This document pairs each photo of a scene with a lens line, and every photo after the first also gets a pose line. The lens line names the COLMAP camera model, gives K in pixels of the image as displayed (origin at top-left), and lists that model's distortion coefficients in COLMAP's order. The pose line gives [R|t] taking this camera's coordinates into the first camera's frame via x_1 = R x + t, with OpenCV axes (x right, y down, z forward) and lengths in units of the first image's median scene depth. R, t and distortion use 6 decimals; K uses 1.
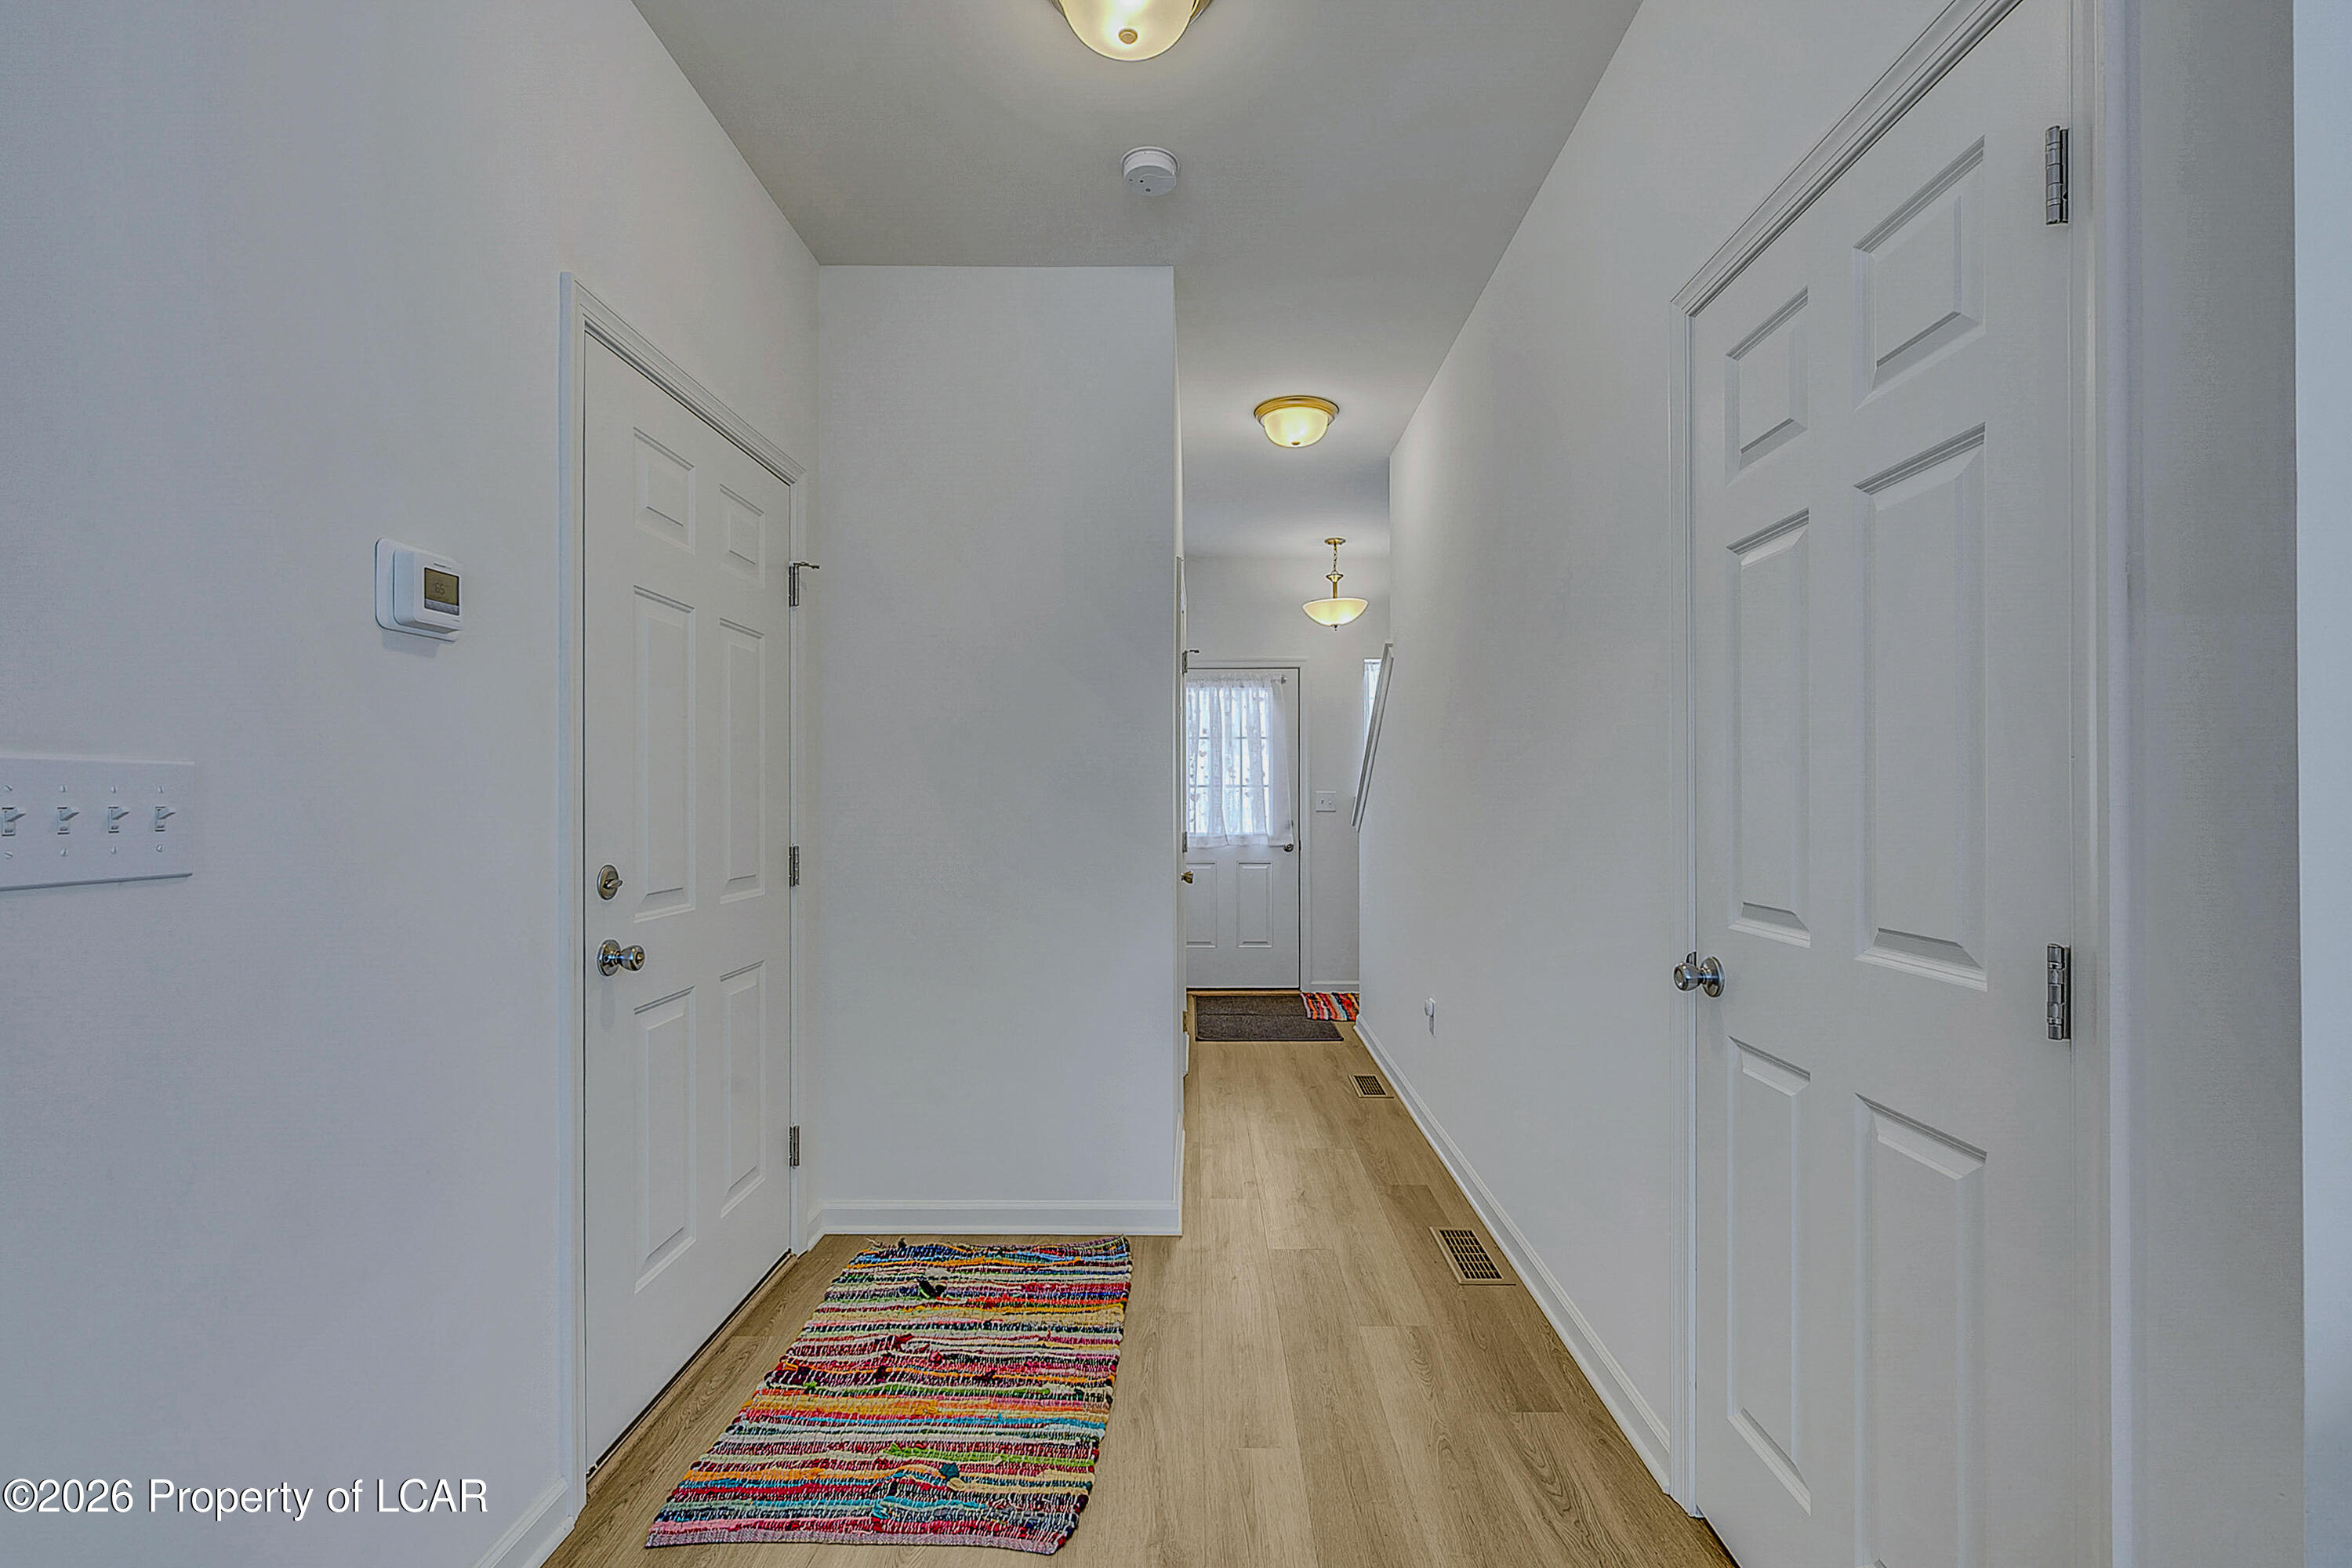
lens RADIAL K [[1084.5, 0, 1178.6], [0, 1084.5, 786.3], [0, 0, 1]] dist [-0.011647, -0.001517]
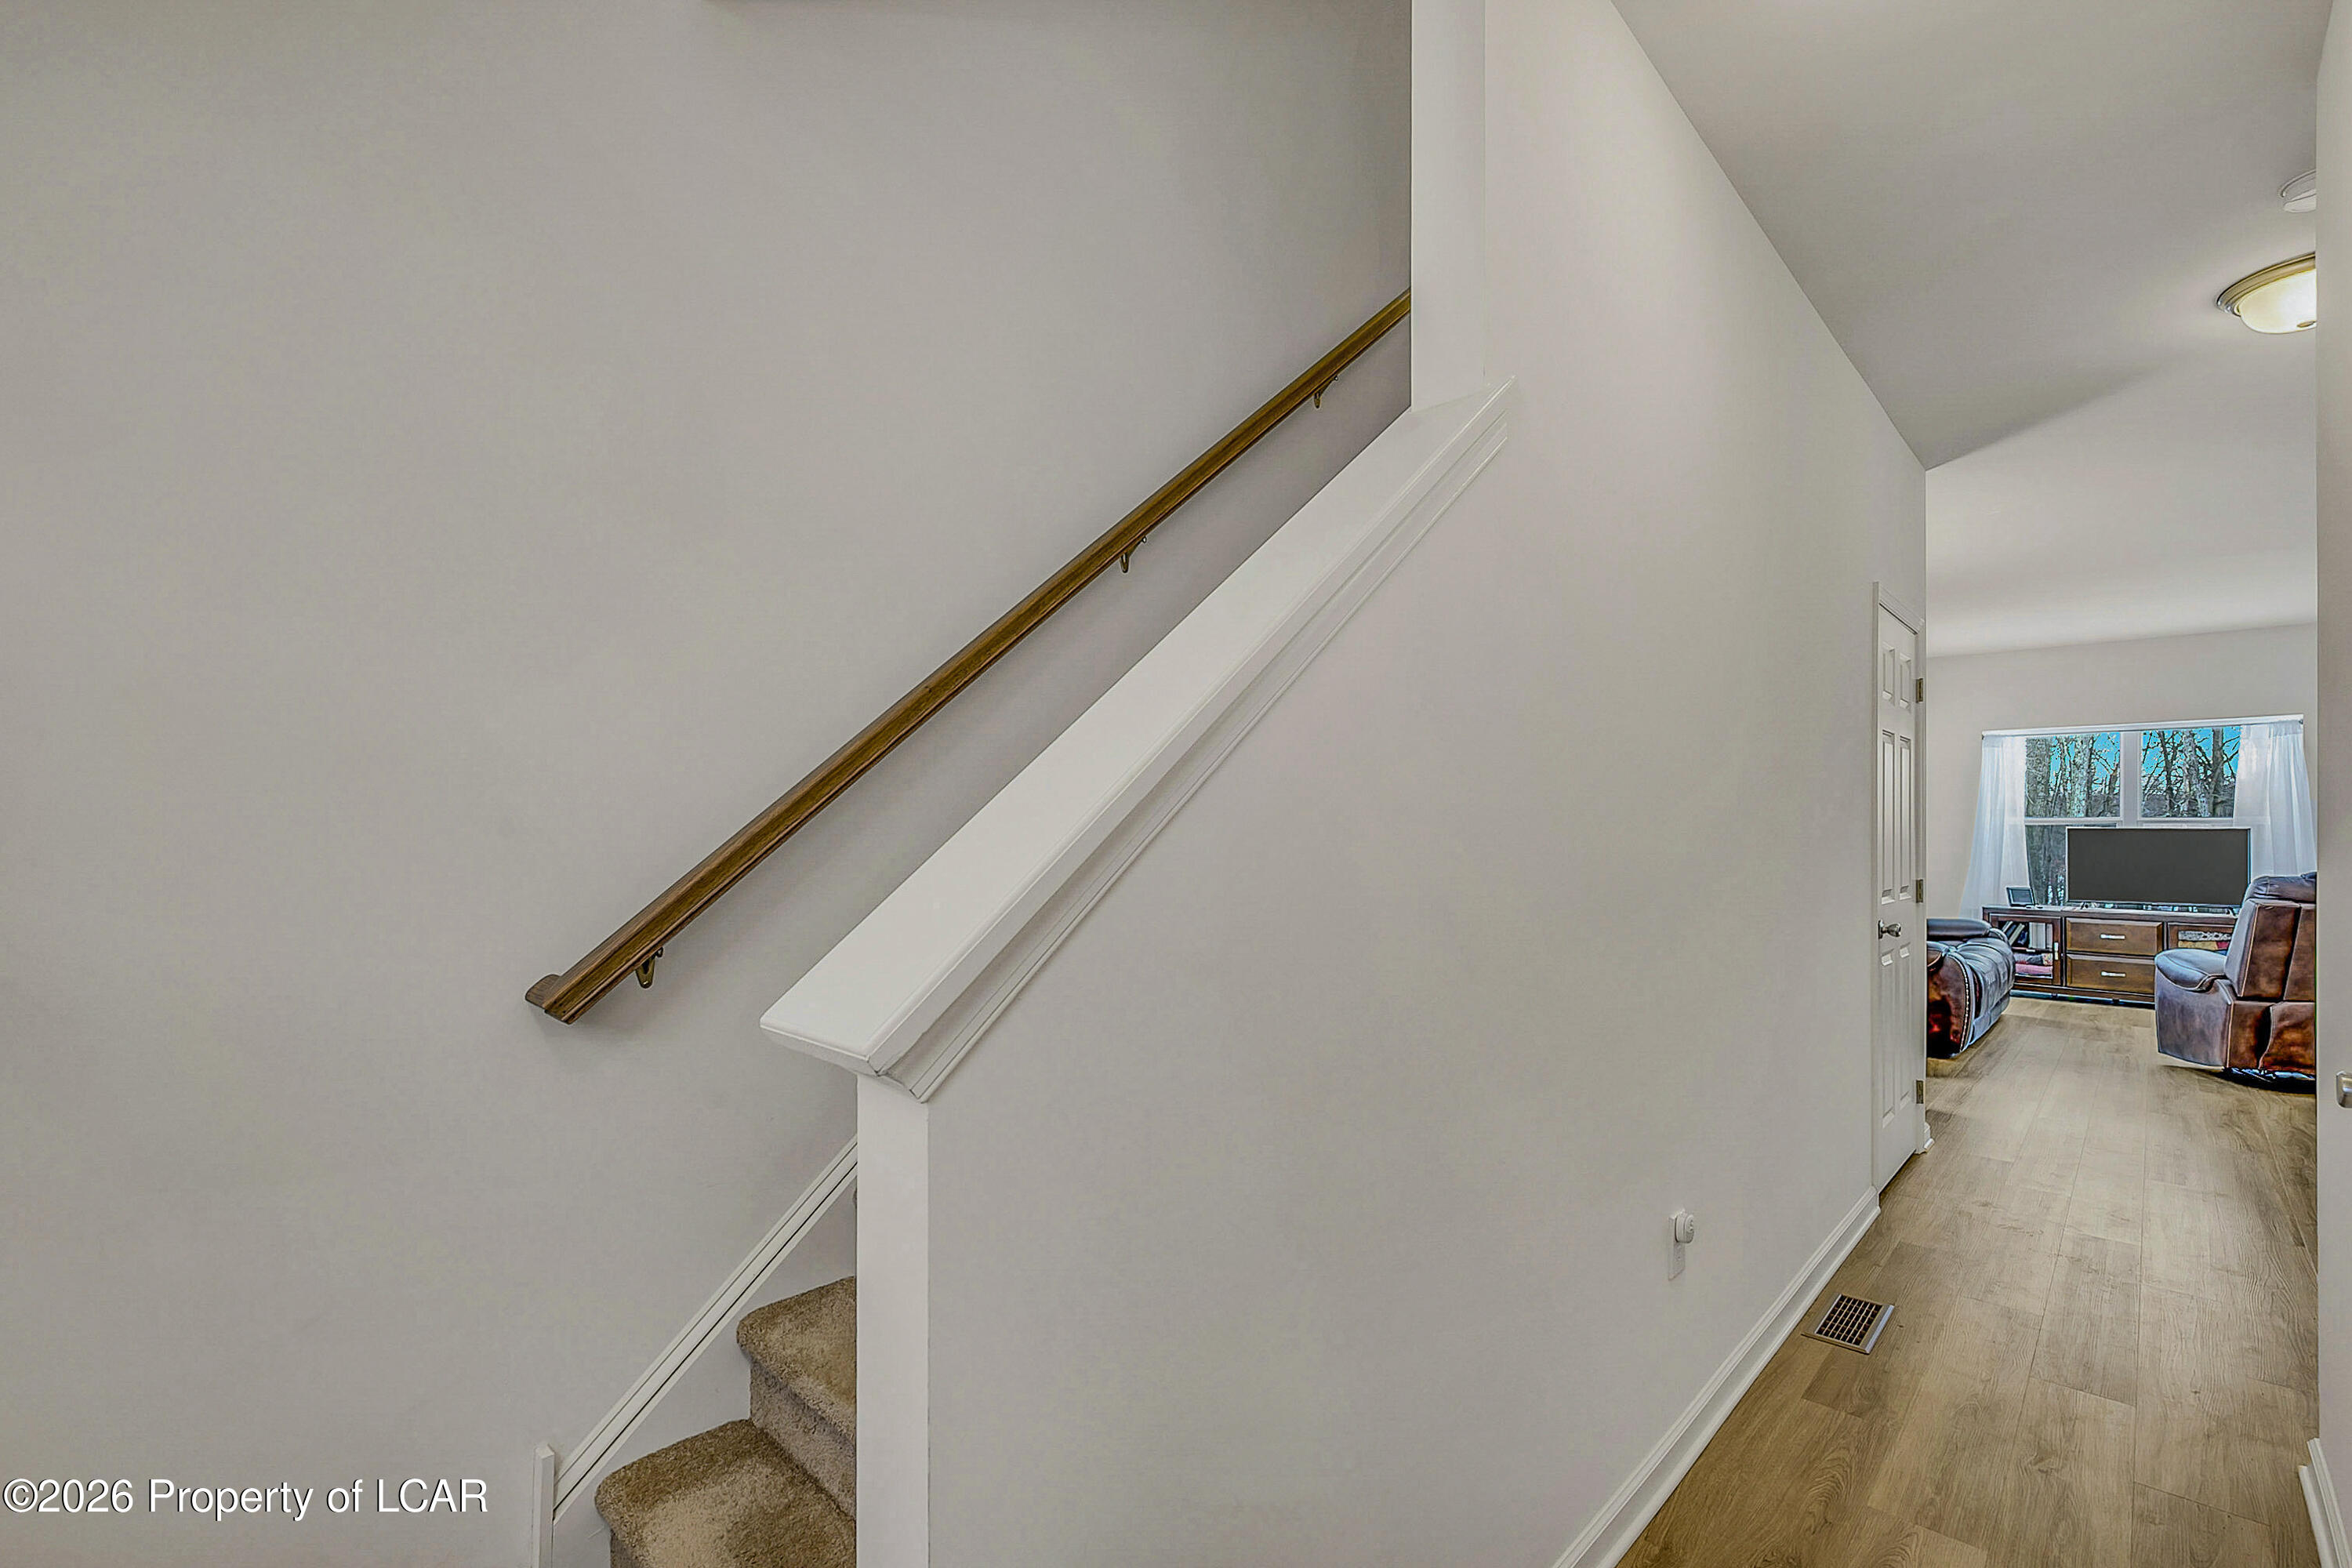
lens RADIAL K [[1084.5, 0, 1054.1], [0, 1084.5, 827.0], [0, 0, 1]] dist [-0.011647, -0.001517]
pose [[-0.710424, -0.000575, 0.703773, 0.083186], [-0.010604, 0.999895, -0.009888, 0.007748], [-0.703694, -0.014487, -0.710356, 1.849413]]
